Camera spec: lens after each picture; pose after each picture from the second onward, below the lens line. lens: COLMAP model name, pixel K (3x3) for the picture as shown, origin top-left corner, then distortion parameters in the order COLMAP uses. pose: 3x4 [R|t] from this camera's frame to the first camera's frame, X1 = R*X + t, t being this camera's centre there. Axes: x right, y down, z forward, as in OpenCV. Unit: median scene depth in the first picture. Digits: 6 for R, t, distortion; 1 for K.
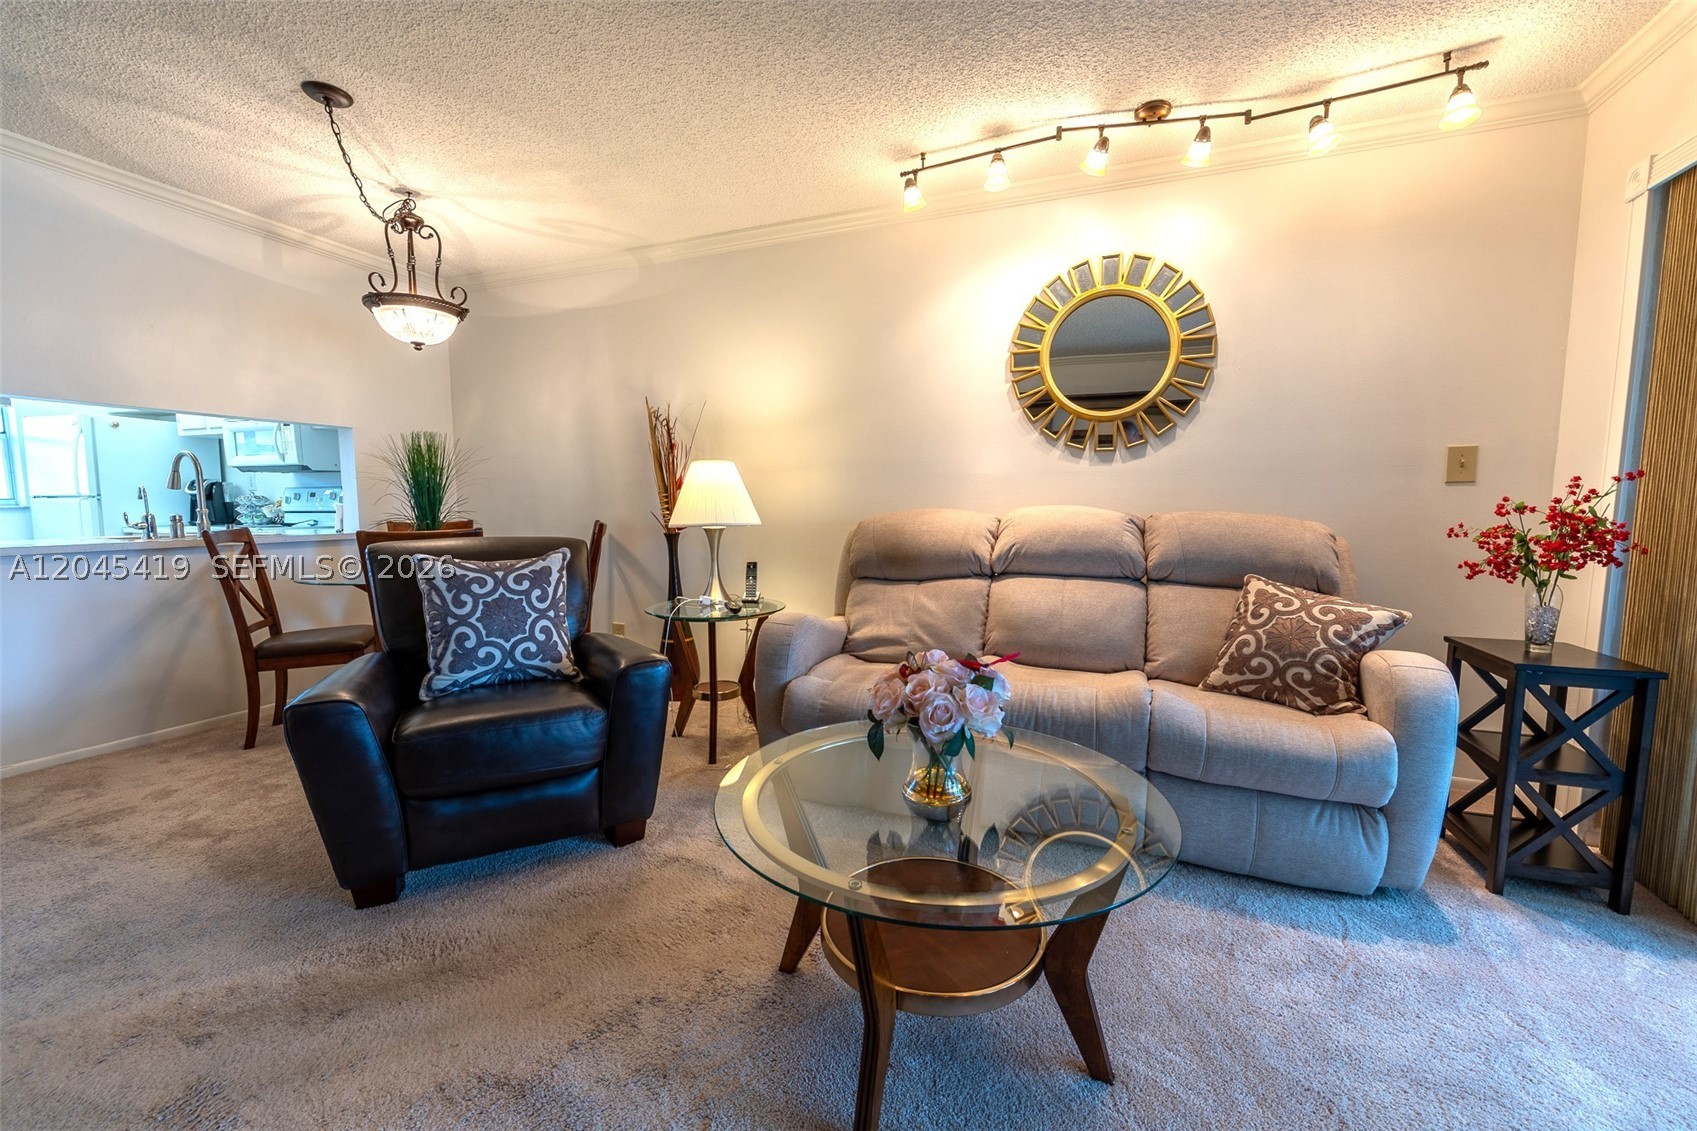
lens RADIAL K [[680.8, 0, 848.5], [0, 680.8, 565.5], [0, 0, 1]] dist [-0.000310, -0.000432]
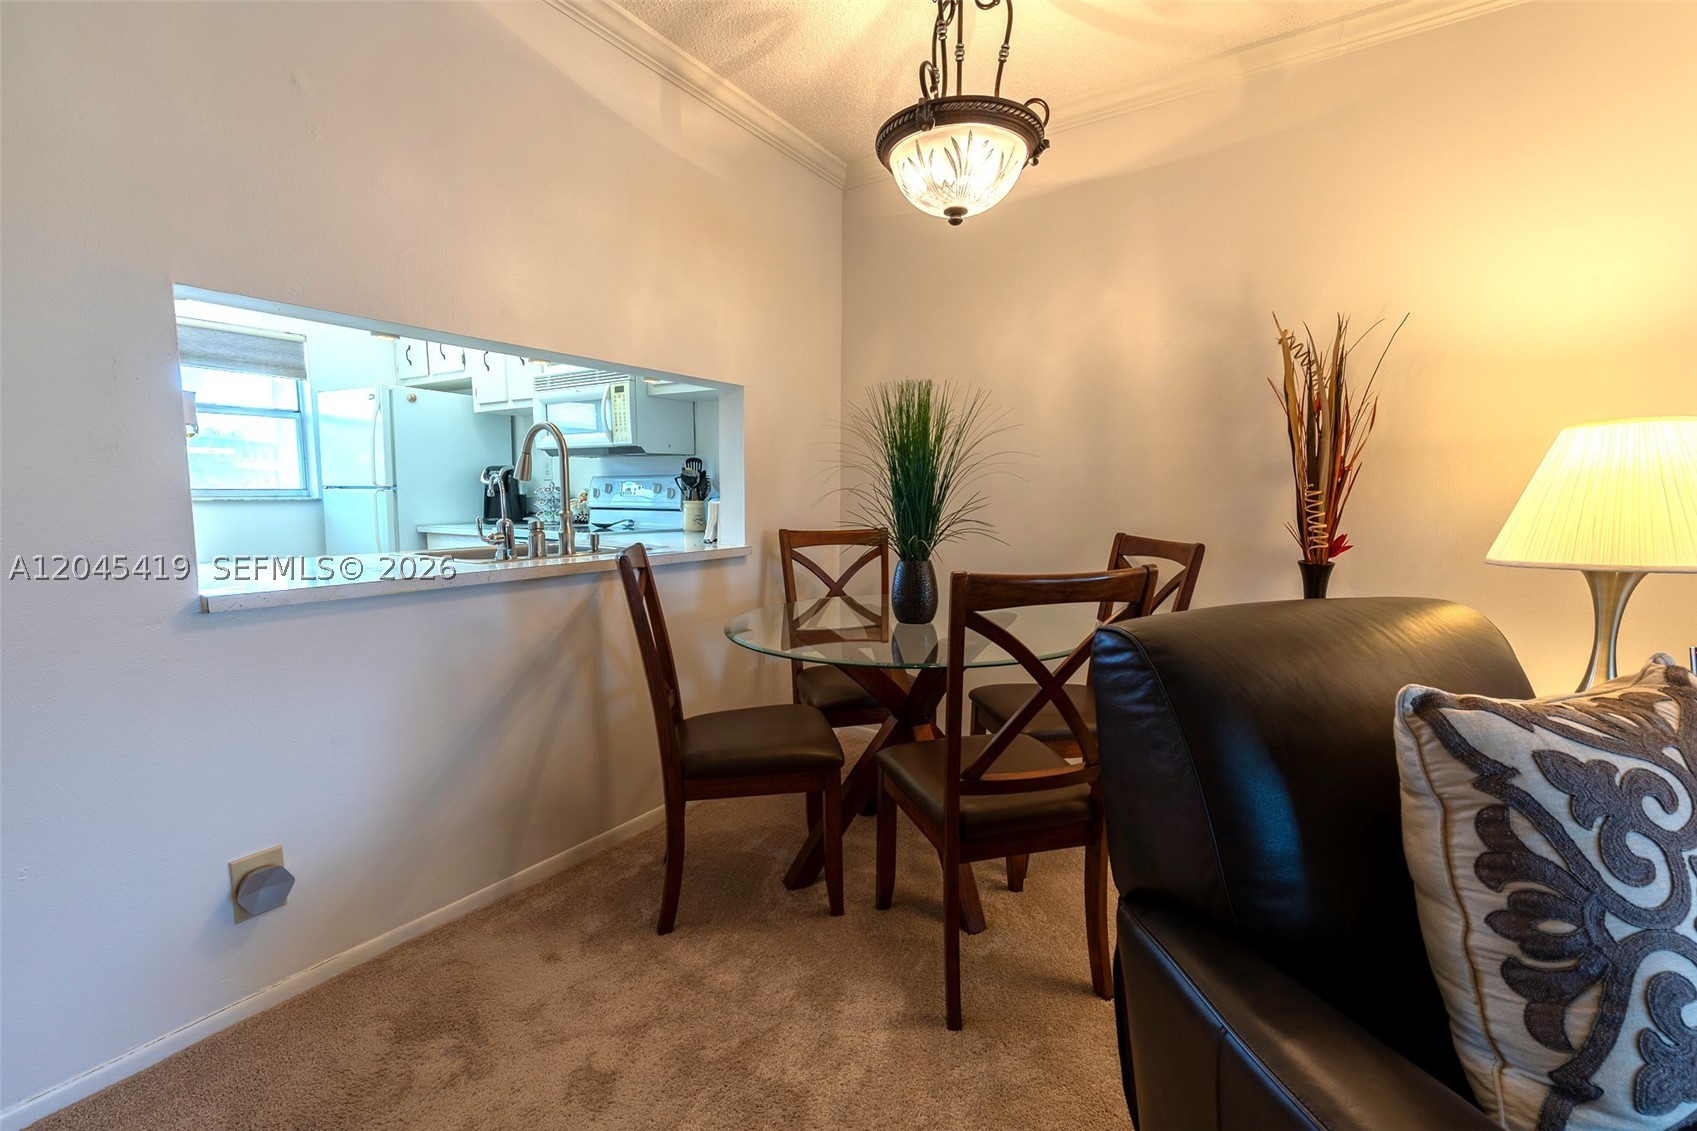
lens RADIAL K [[715.1, 0, 848.5], [0, 715.1, 565.5], [0, 0, 1]] dist [-0.003068, -0.000402]
pose [[0.976603, 0.028877, -0.213104, -0.533769], [-0.026883, 0.999564, 0.012248, -0.045849], [0.213365, -0.006233, 0.976953, 0.388677]]
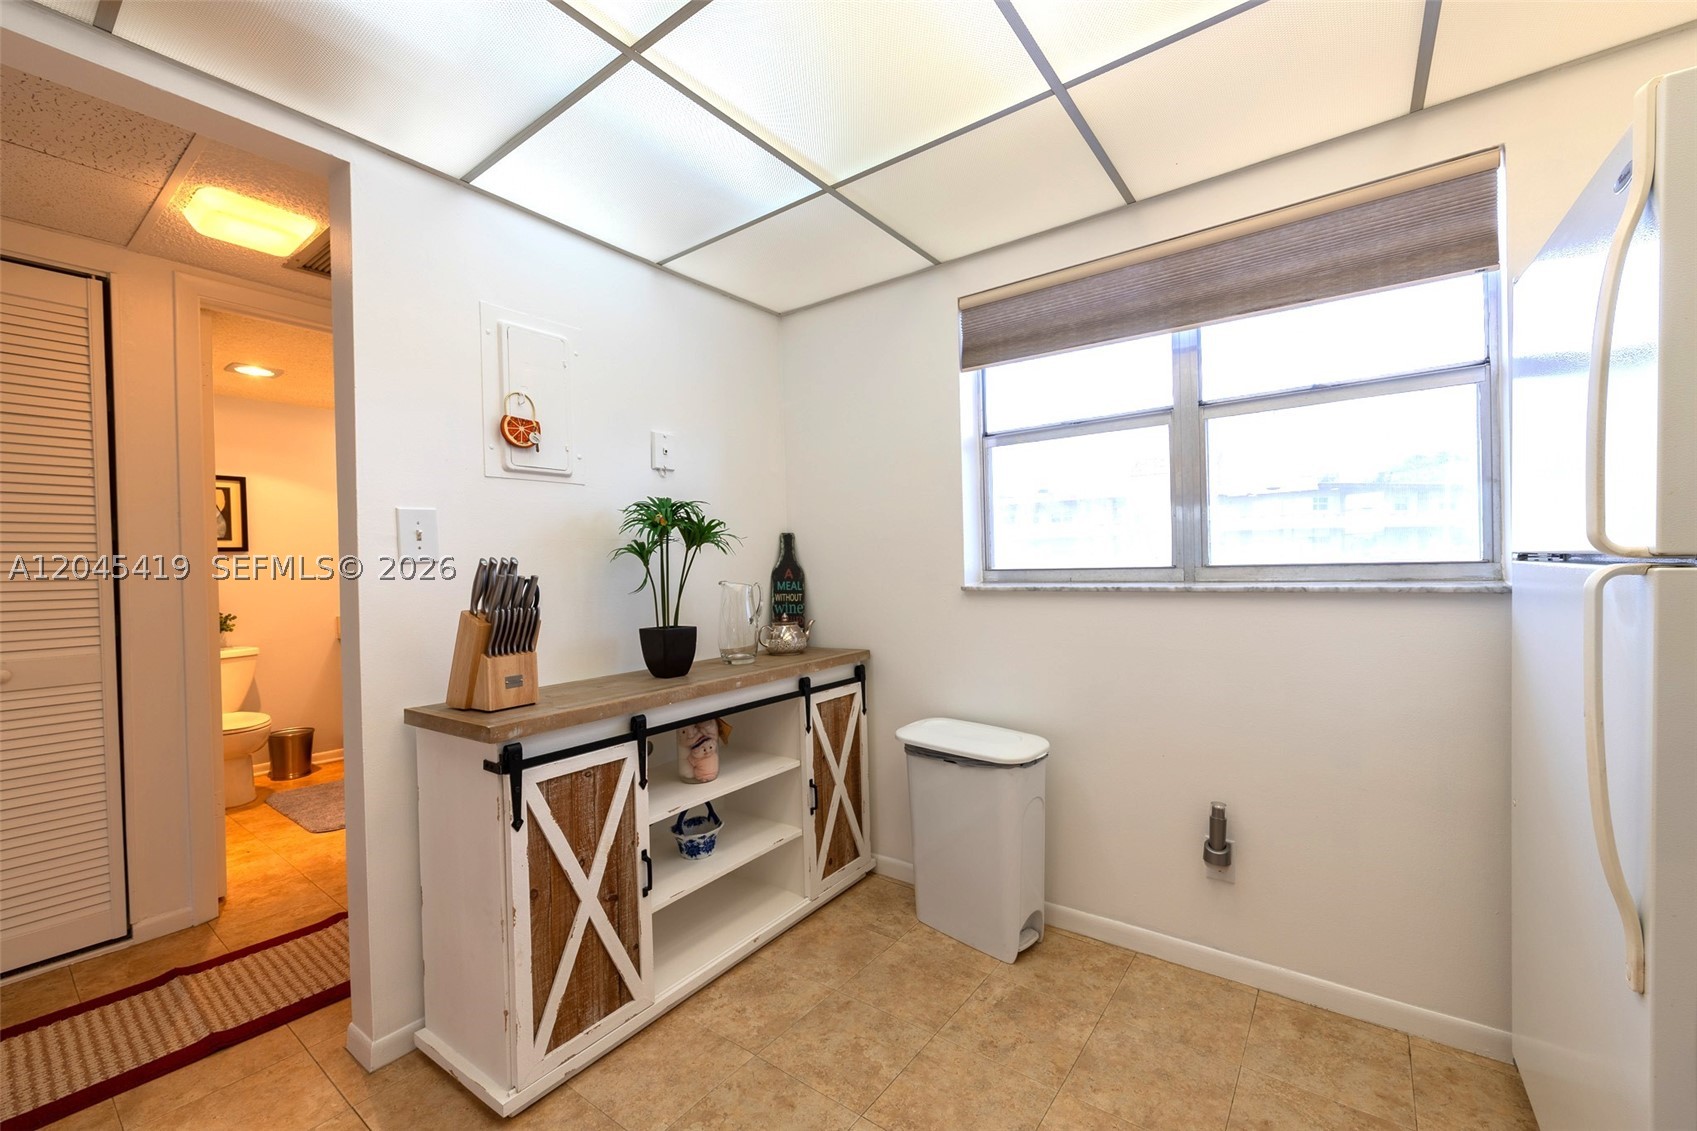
lens RADIAL K [[680.8, 0, 848.5], [0, 680.8, 565.5], [0, 0, 1]] dist [-0.000310, -0.000432]
pose [[-0.267872, 0.008796, -0.963414, -1.207178], [-0.074273, 0.996794, 0.029752, -0.120399], [0.960587, 0.079525, -0.266360, 1.146545]]
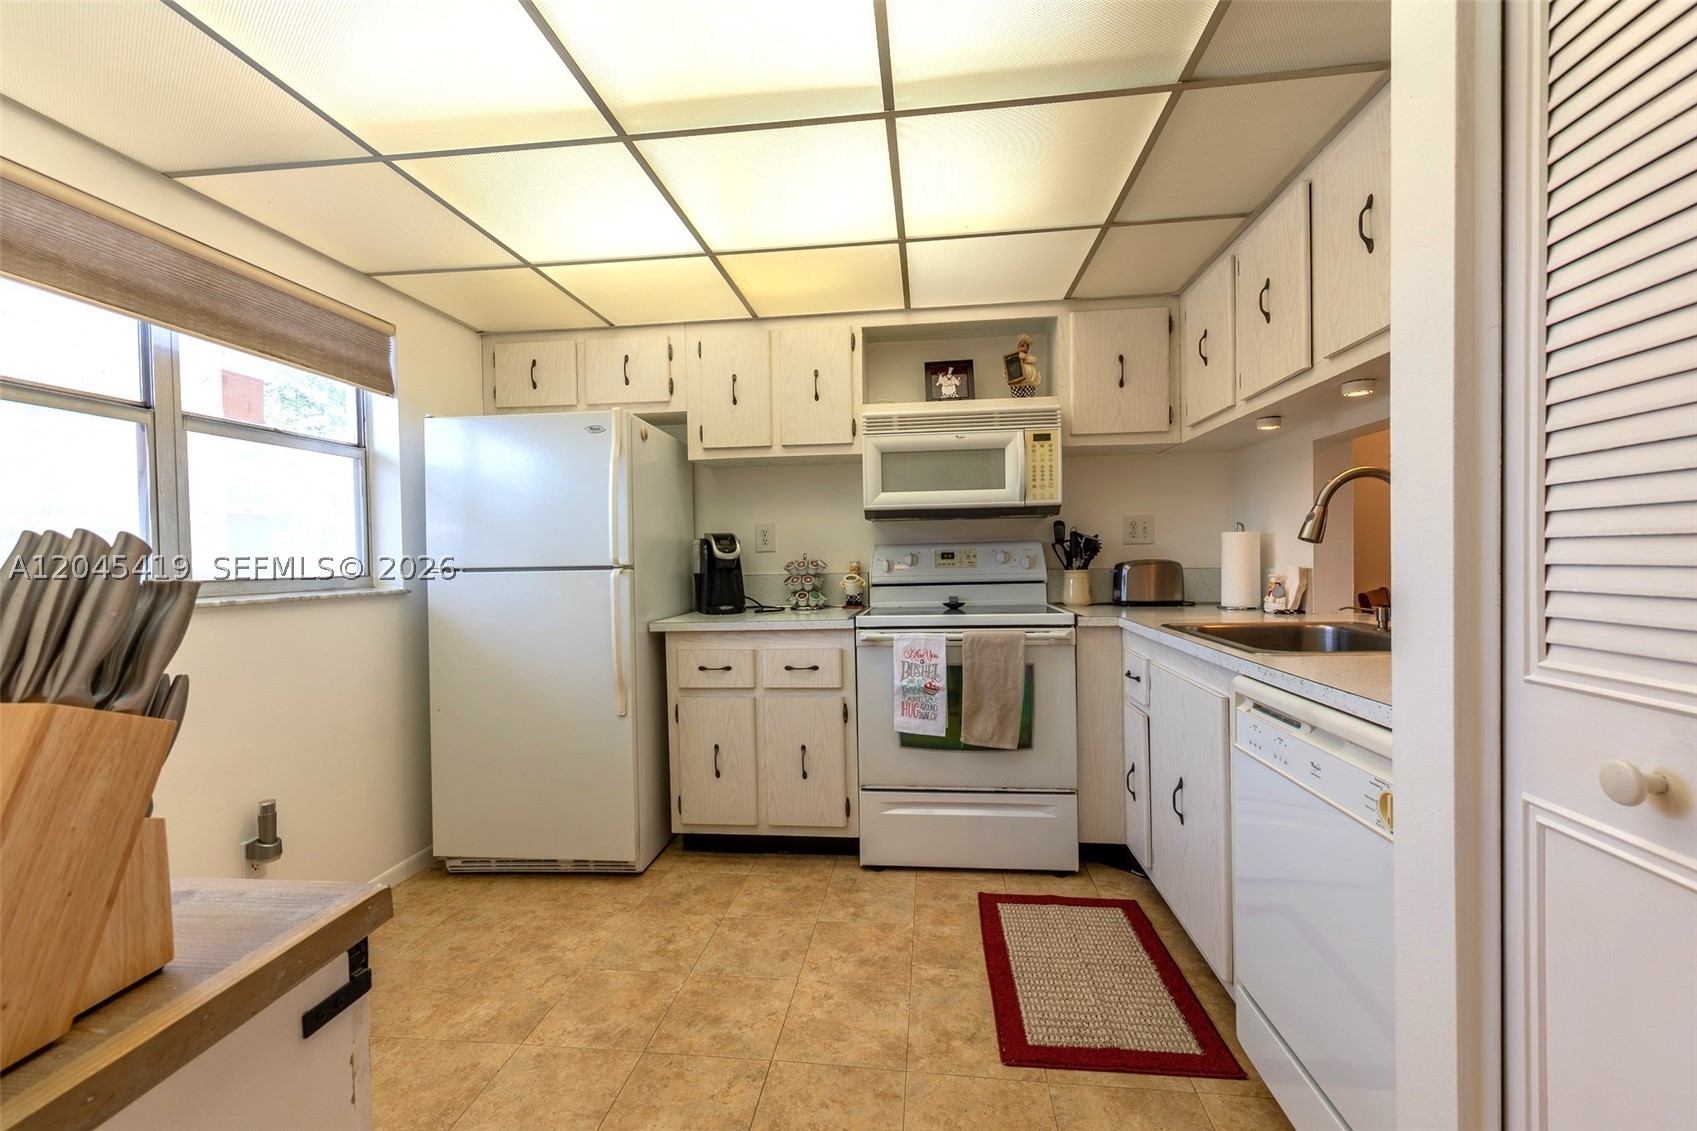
lens RADIAL K [[715.1, 0, 848.5], [0, 715.1, 565.5], [0, 0, 1]] dist [-0.003068, -0.000402]
pose [[0.966040, -0.020276, 0.257595, -1.476344], [0.043784, 0.995345, -0.085854, -0.064017], [-0.254655, 0.094217, 0.962431, 0.574467]]
